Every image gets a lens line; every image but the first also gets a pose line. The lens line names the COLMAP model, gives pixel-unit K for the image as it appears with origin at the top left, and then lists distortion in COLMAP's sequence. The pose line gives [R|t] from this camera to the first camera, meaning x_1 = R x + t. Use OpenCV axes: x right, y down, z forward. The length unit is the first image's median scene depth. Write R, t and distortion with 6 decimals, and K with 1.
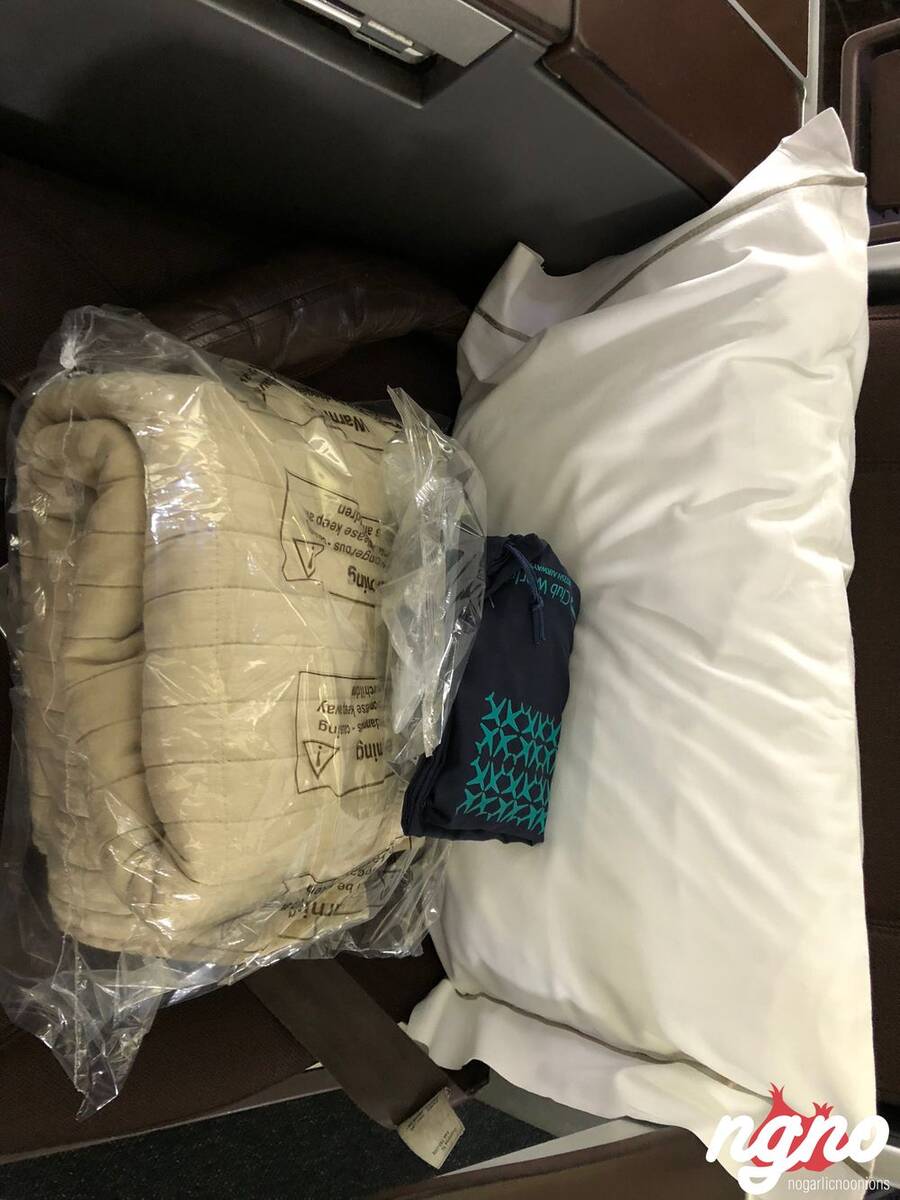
lens RADIAL K [[985.7, 0, 448.9], [0, 985.7, 609.6], [0, 0, 1]] dist [0.011489, 0.080770]
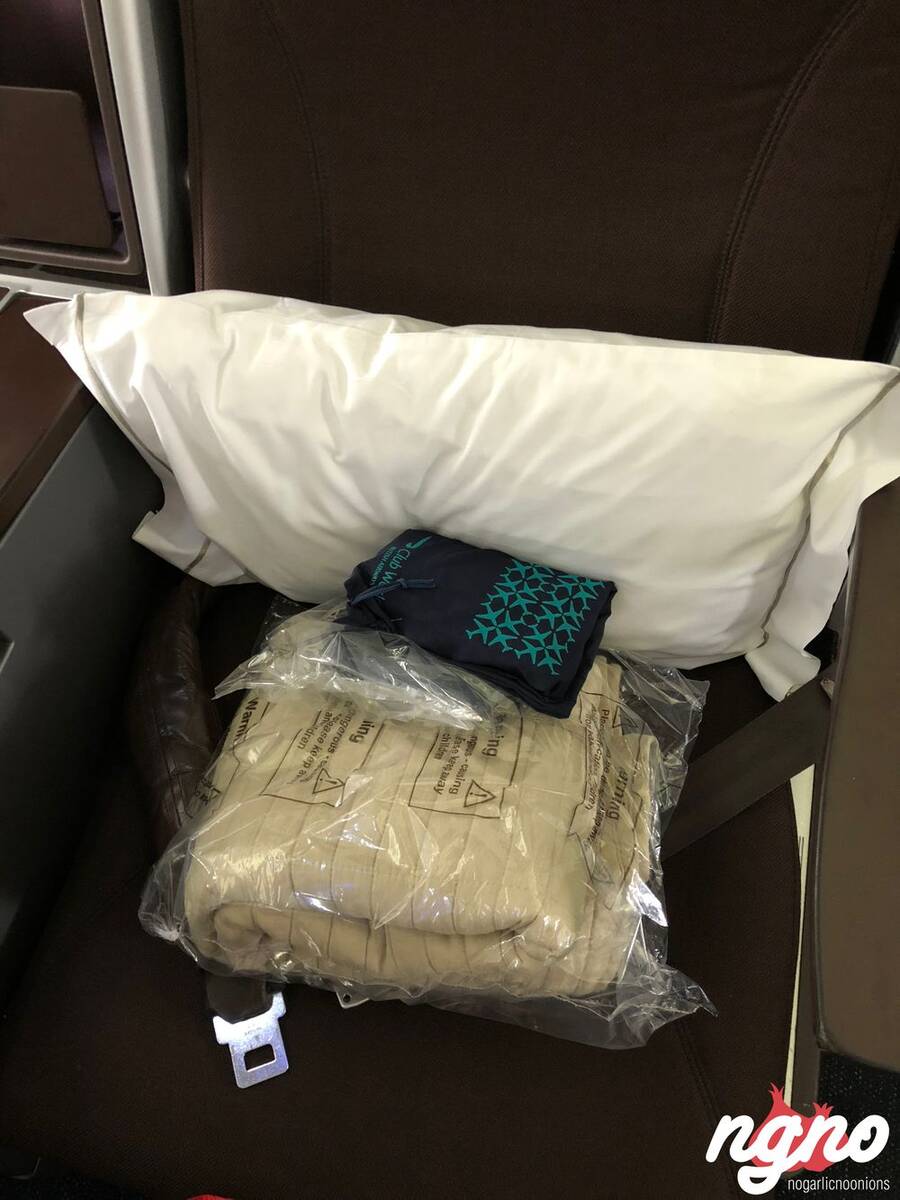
lens RADIAL K [[971.8, 0, 450.0], [0, 971.8, 600.0], [0, 0, 1]] dist [0.070801, -0.000298]
pose [[0.092865, -0.982994, -0.158425, 0.268584], [0.989403, 0.108940, -0.095985, 0.172884], [0.111612, -0.147833, 0.982694, -0.193664]]
